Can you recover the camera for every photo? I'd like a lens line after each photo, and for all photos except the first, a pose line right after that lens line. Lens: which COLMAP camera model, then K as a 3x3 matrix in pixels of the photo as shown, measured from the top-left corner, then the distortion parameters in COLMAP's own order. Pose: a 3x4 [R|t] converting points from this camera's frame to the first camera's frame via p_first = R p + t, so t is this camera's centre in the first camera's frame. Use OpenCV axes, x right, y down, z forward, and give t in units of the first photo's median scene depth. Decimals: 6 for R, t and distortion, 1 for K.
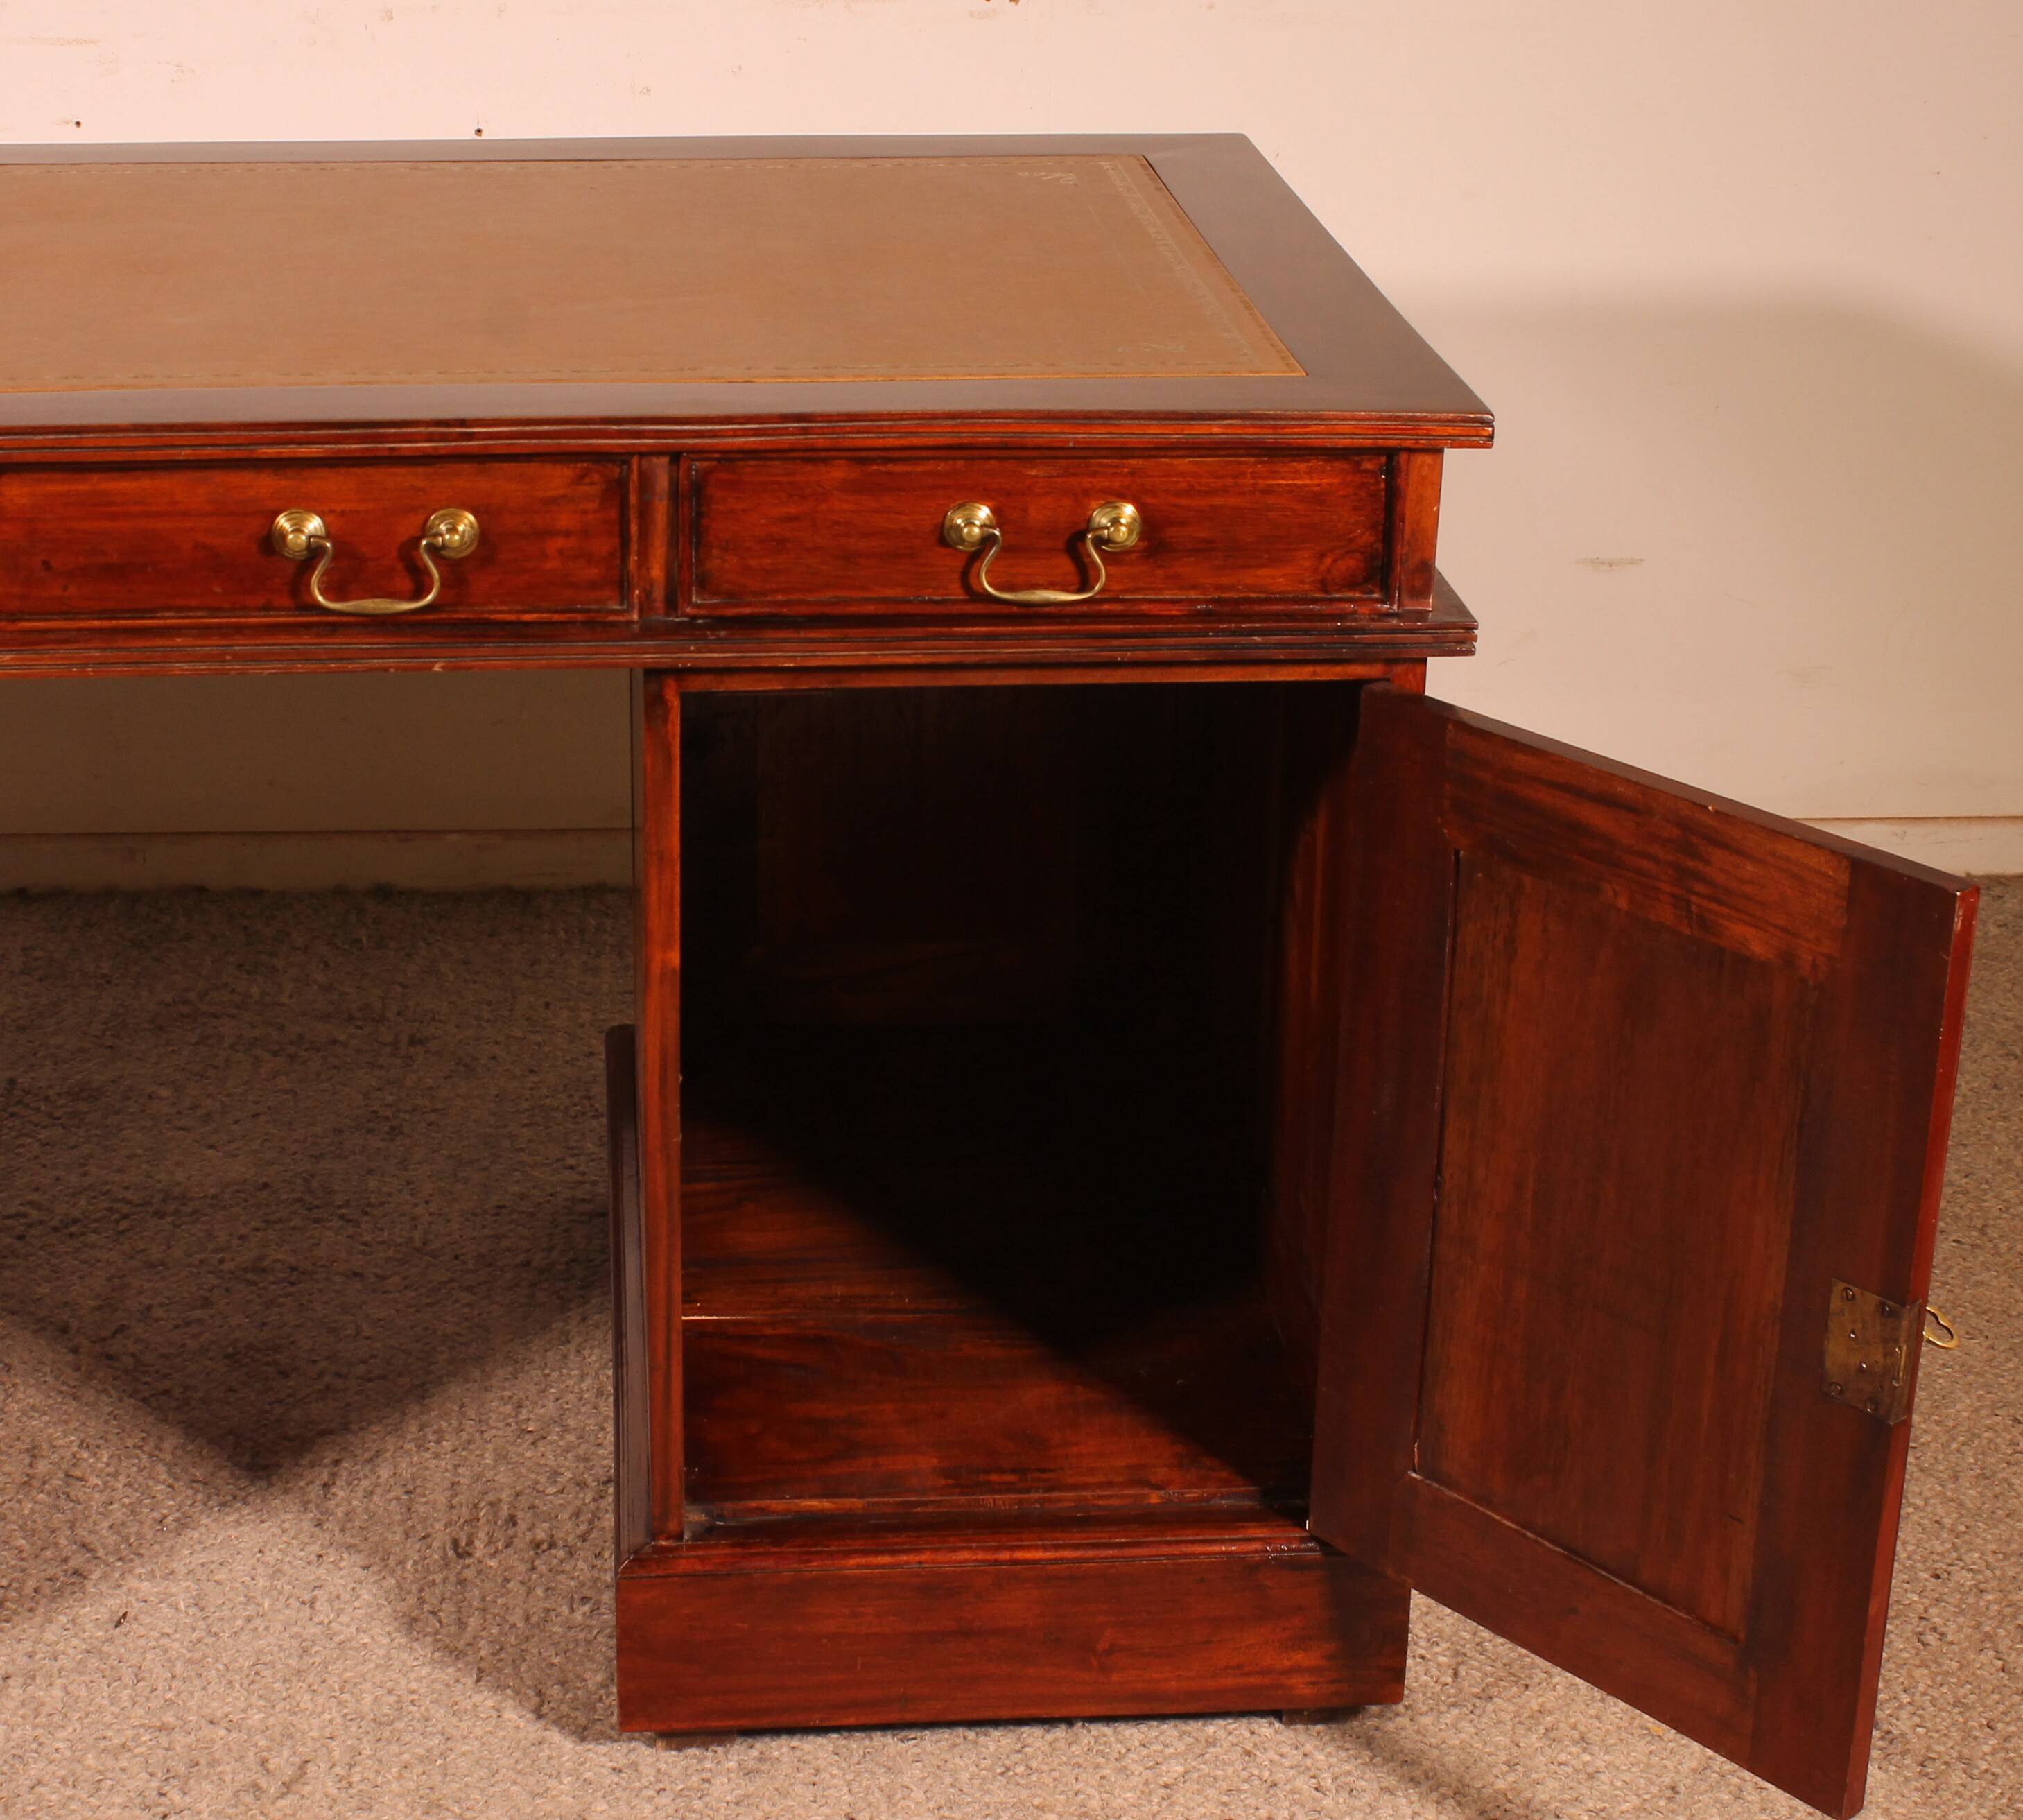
lens RADIAL K [[3968.4, 0, 840.5], [0, 3968.4, 830.1], [0, 0, 1]] dist [-0.079579, 0.247133]
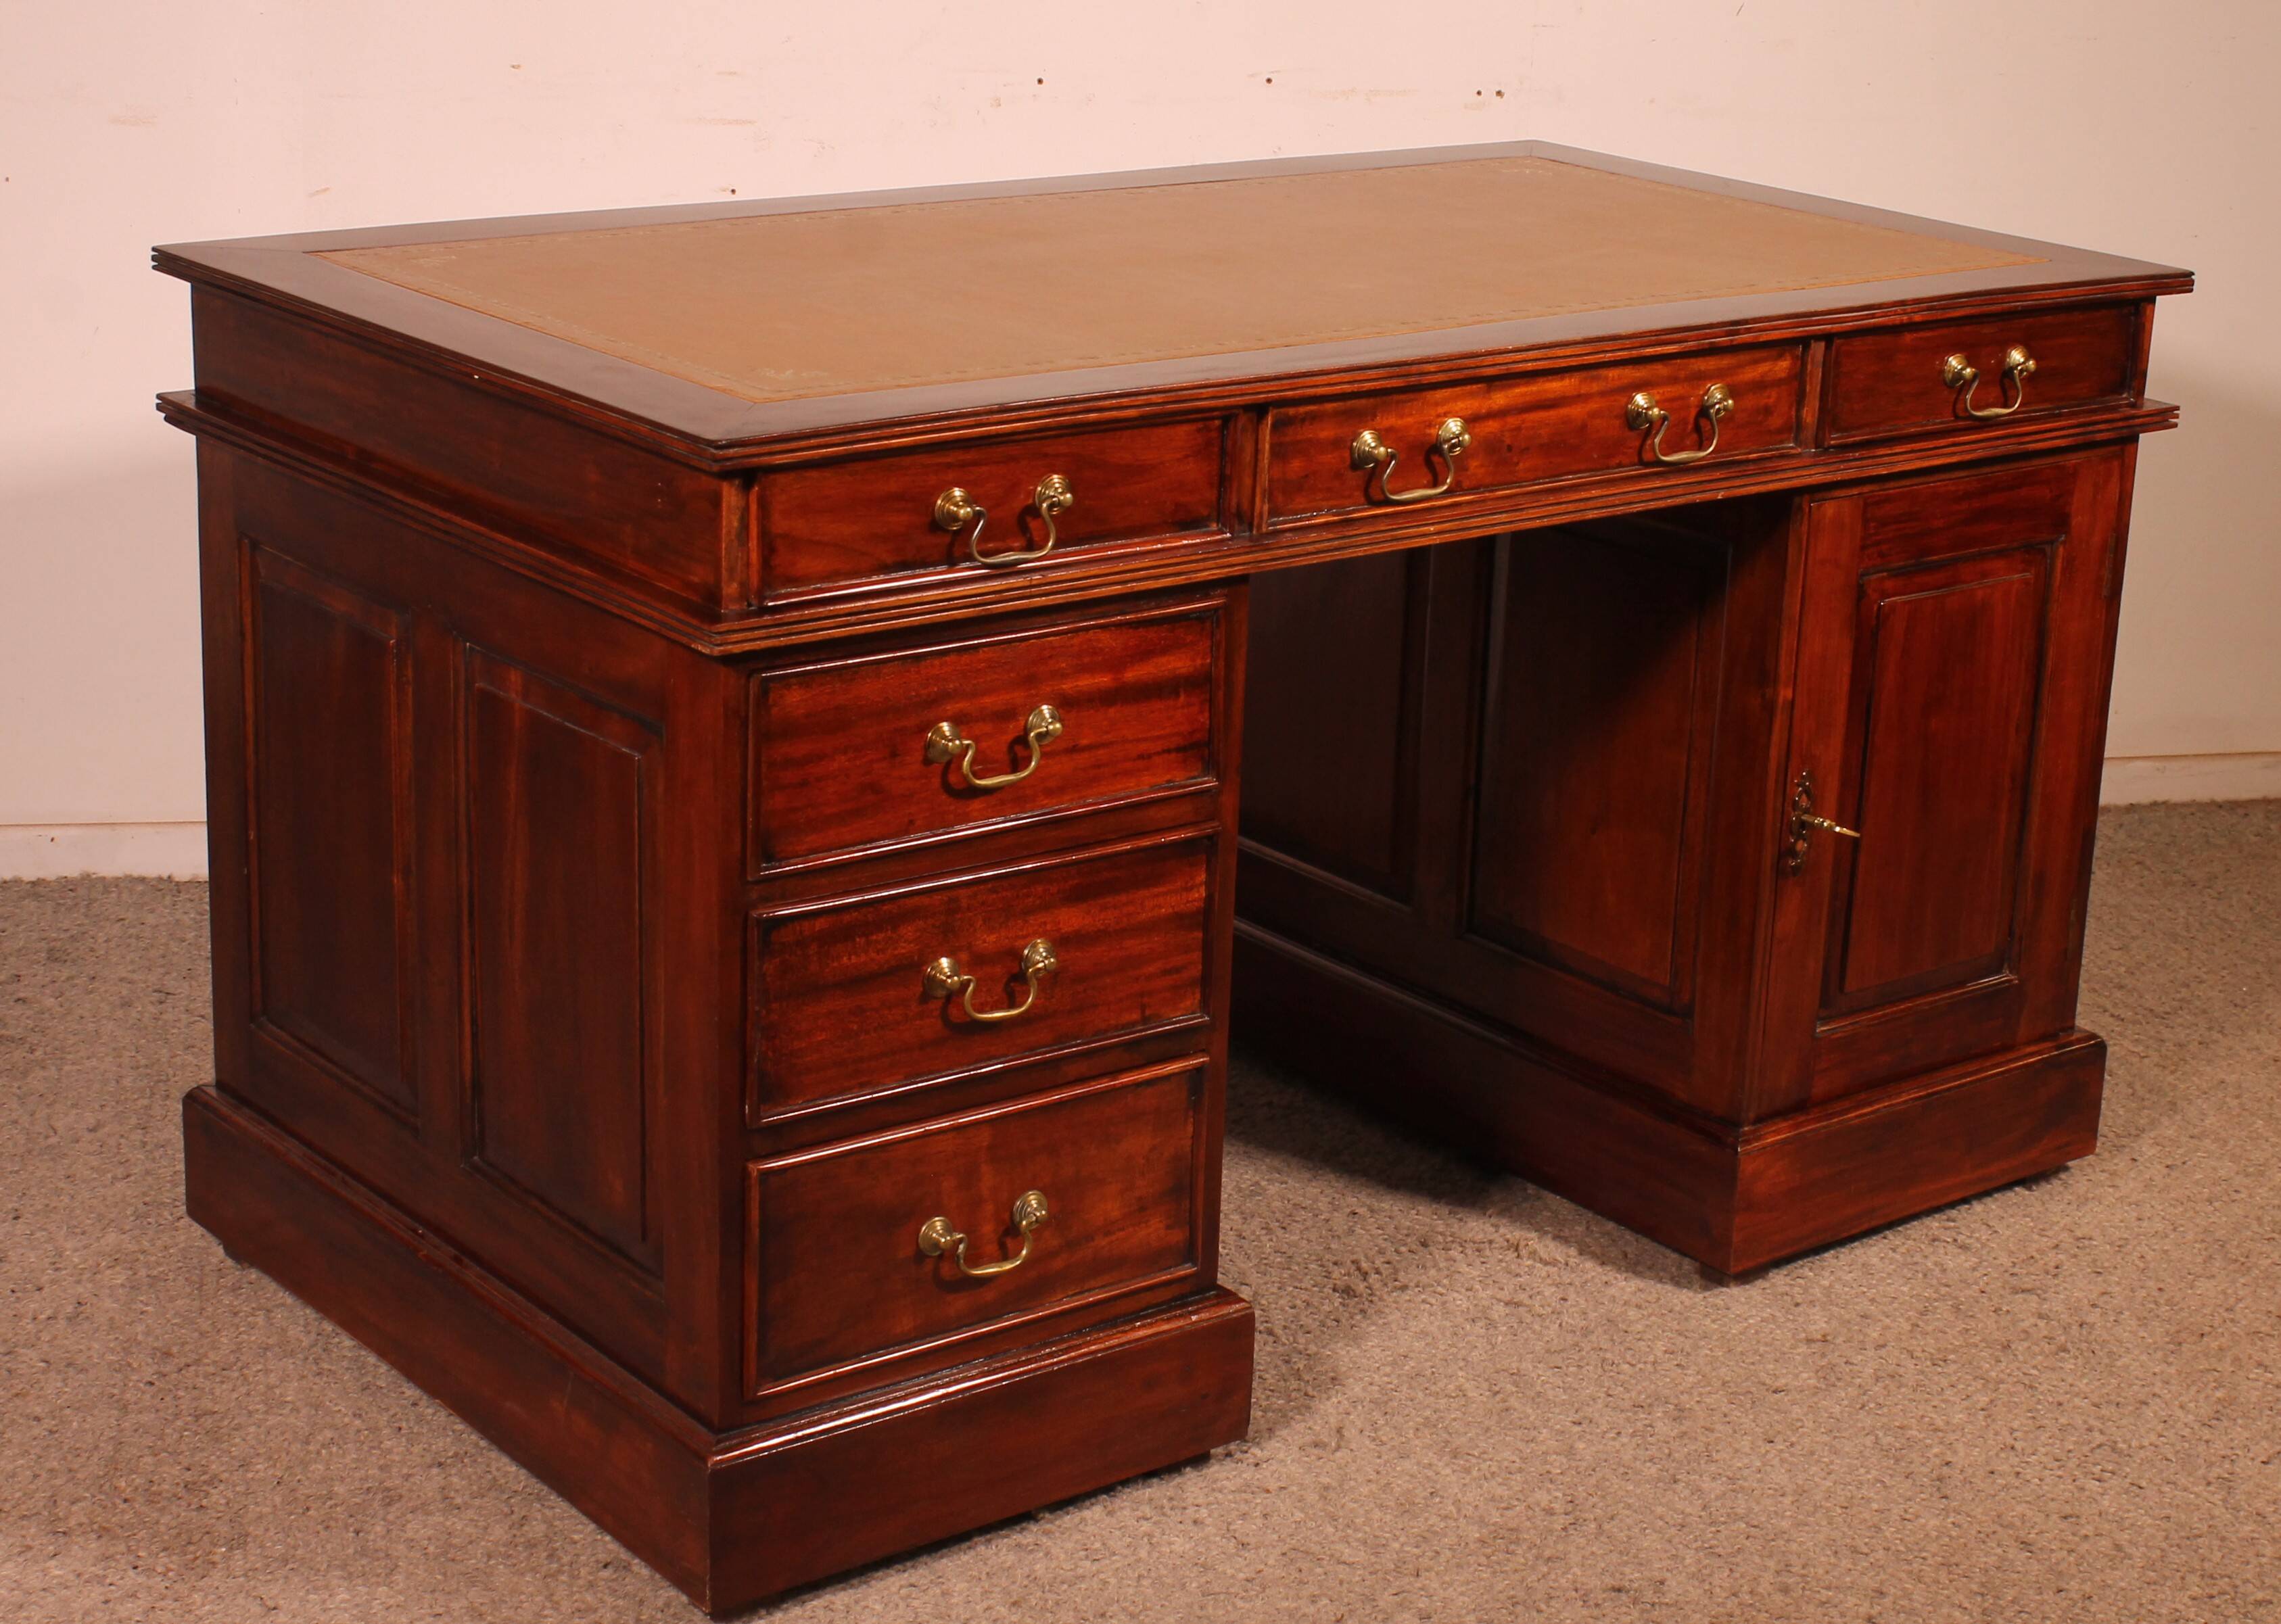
lens RADIAL K [[3945.6, 0, 1142.4], [0, 3945.6, 667.3], [0, 0, 1]] dist [-0.068264, -0.126052]
pose [[0.828999, -0.123941, 0.545343, -0.928108], [0.162903, 0.986363, -0.023464, 0.016984], [-0.534998, 0.108290, 0.837885, -0.062848]]
